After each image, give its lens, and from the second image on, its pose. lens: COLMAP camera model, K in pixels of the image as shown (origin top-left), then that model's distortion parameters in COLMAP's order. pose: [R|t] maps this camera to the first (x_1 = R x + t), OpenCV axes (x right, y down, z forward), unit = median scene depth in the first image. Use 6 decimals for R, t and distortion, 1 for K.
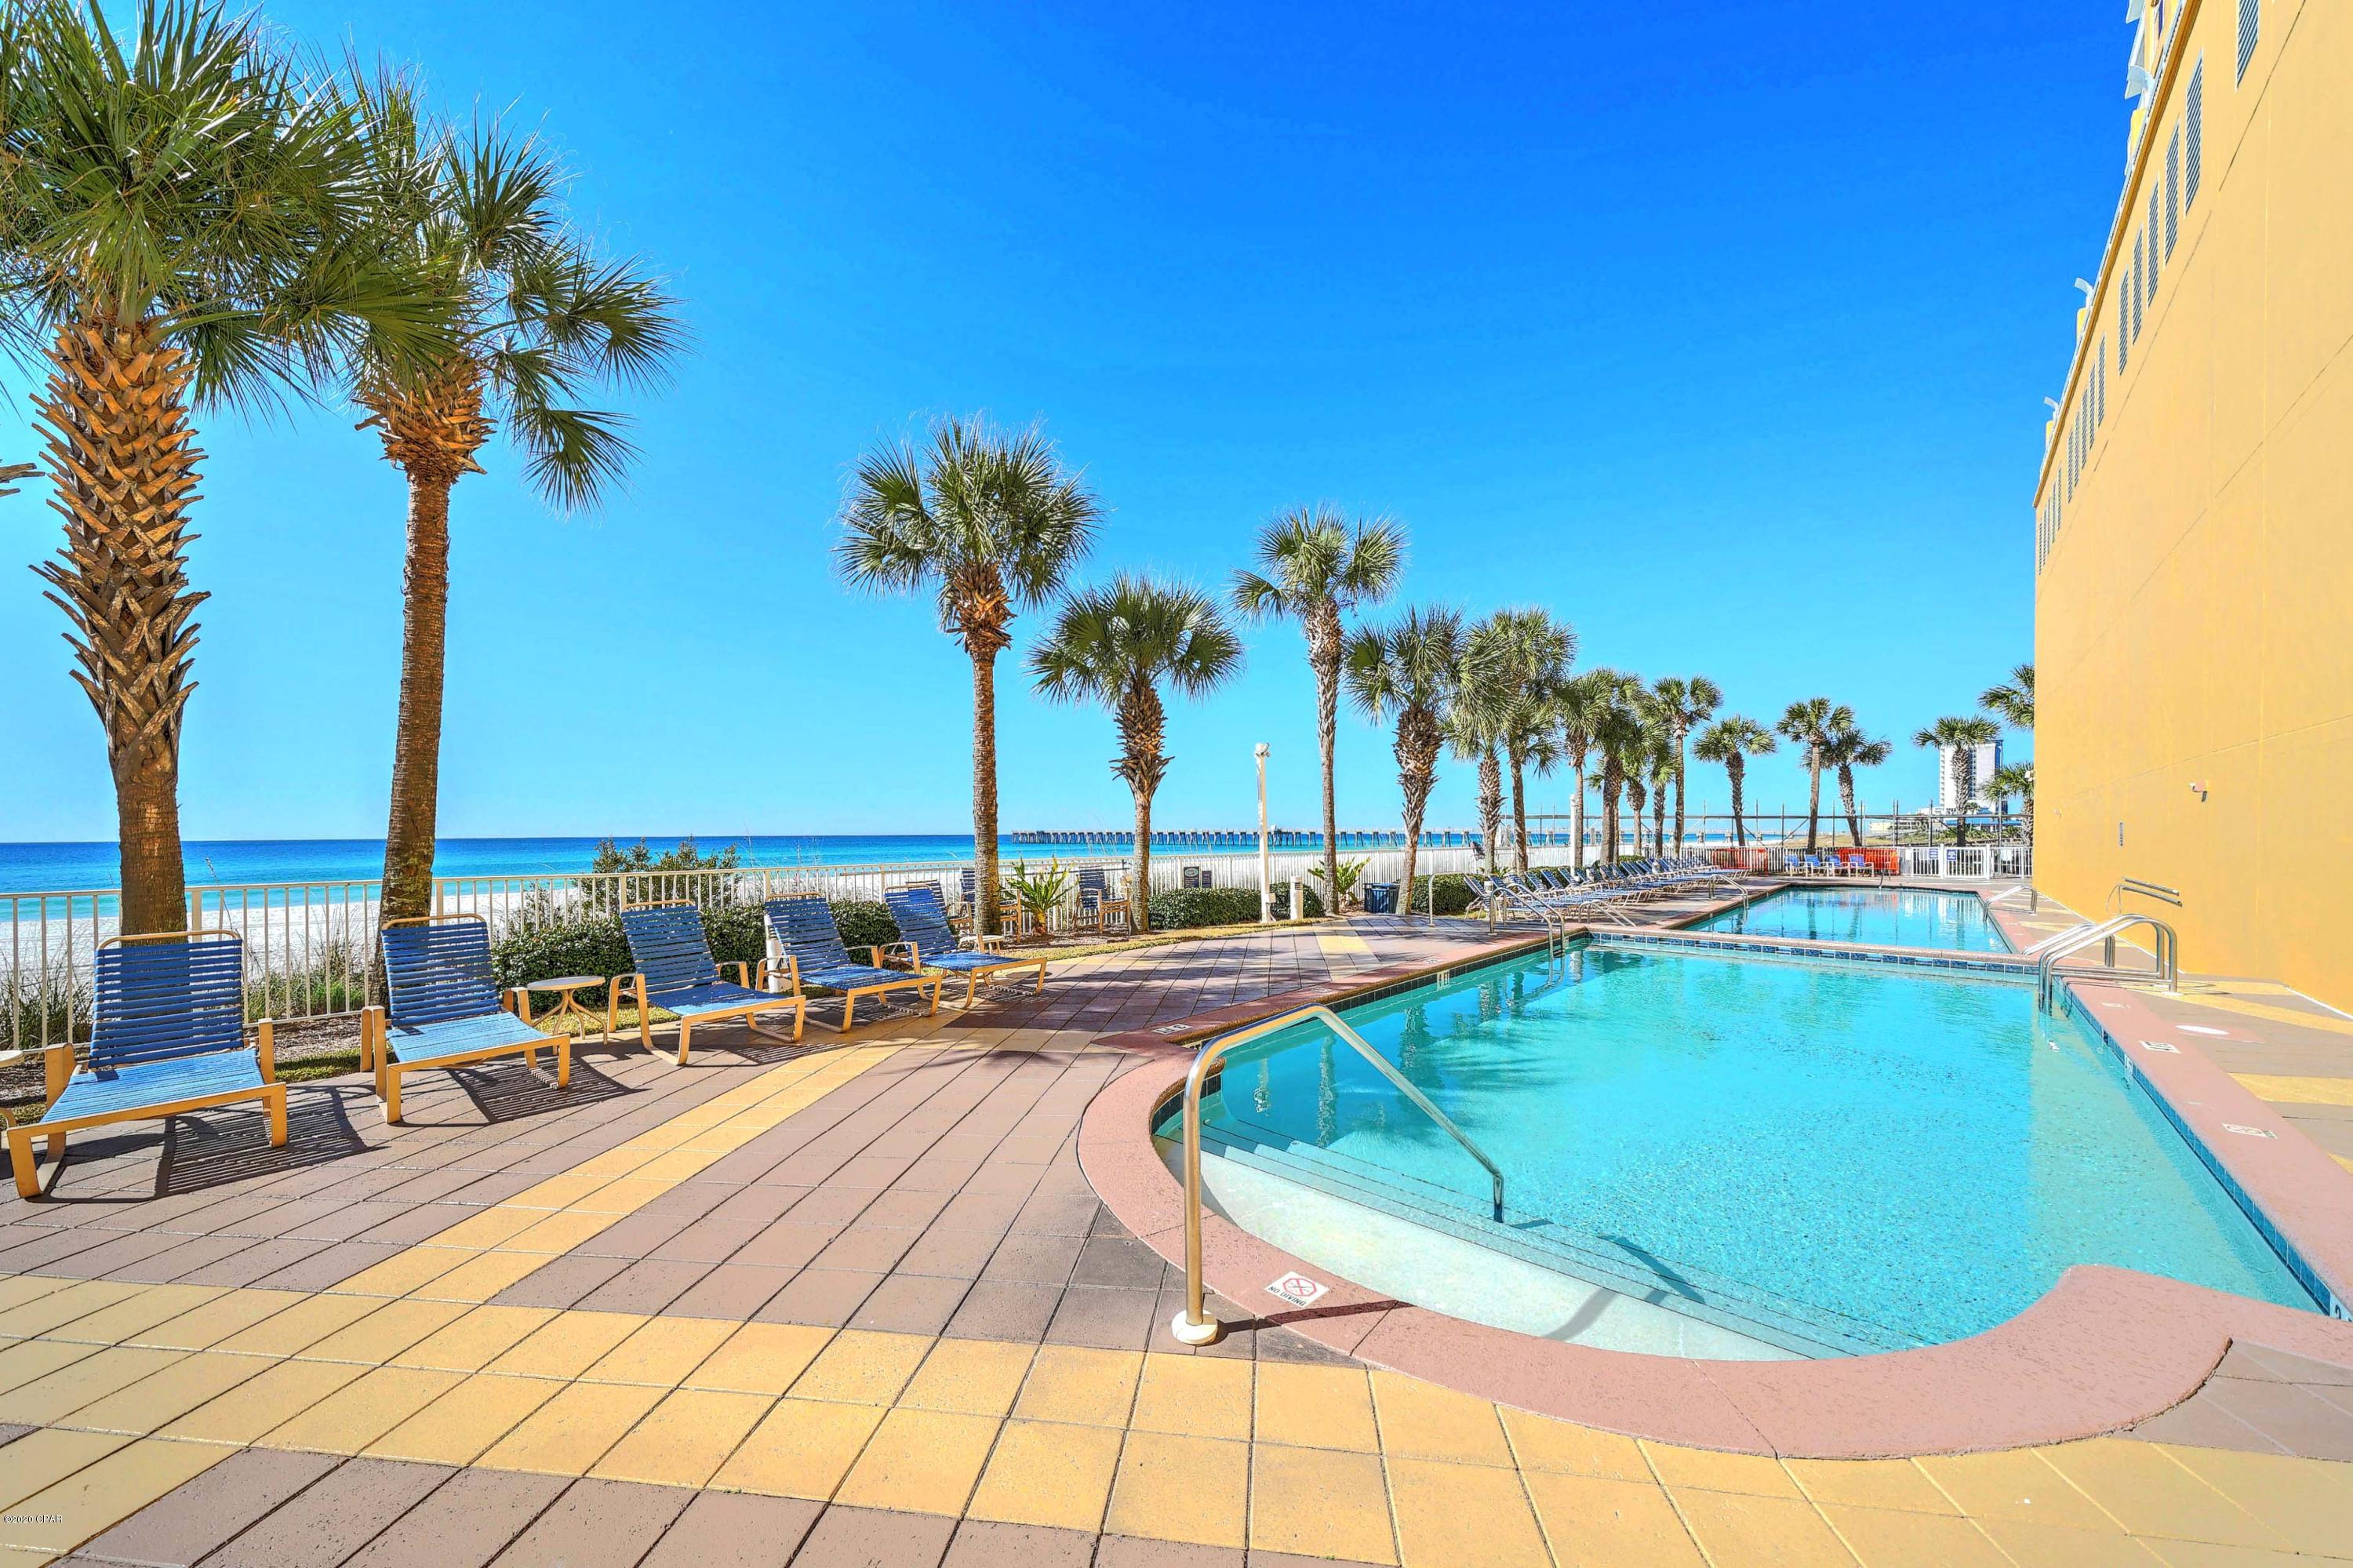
lens RADIAL K [[826.5, 0, 1169.0], [0, 826.5, 841.3], [0, 0, 1]] dist [0.000710, -0.000140]
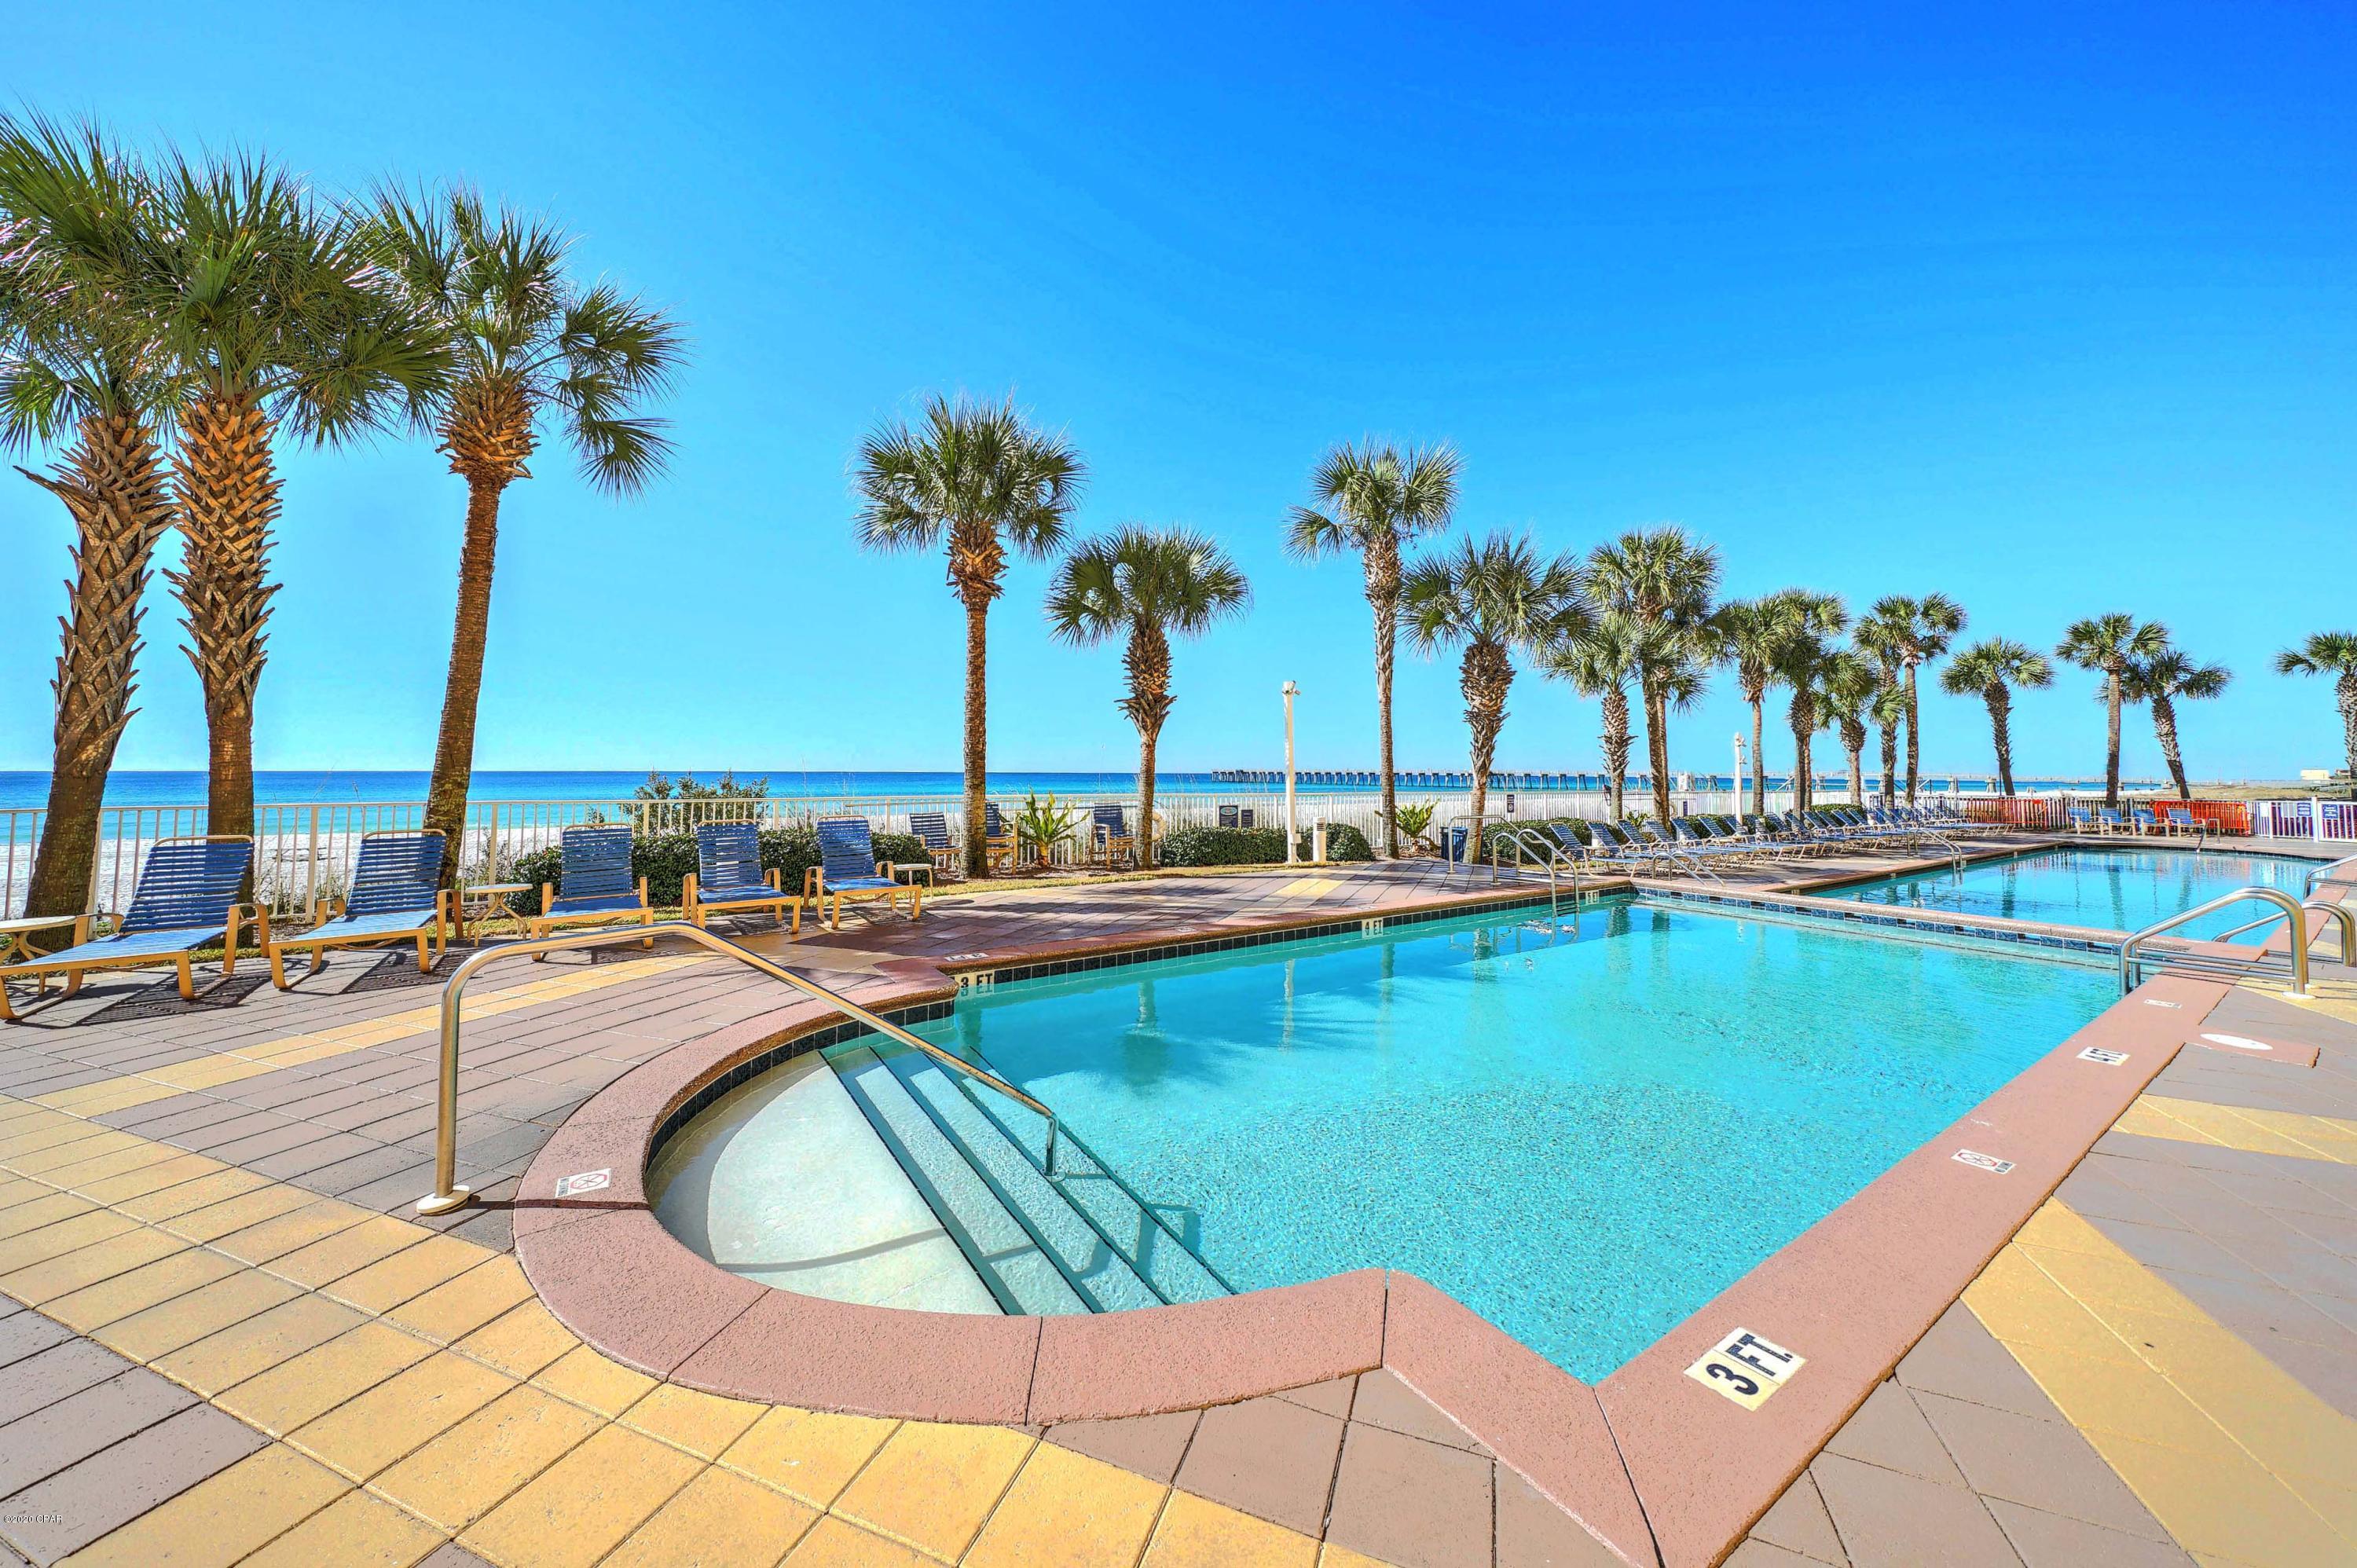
lens RADIAL K [[820.8, 0, 1176.1], [0, 820.8, 748.0], [0, 0, 1]] dist [-0.000558, 0.000045]
pose [[0.971568, 0.003497, -0.236735, 0.182204], [-0.012852, 0.999196, -0.037985, -0.000256], [0.236411, 0.039947, 0.970832, 0.016964]]
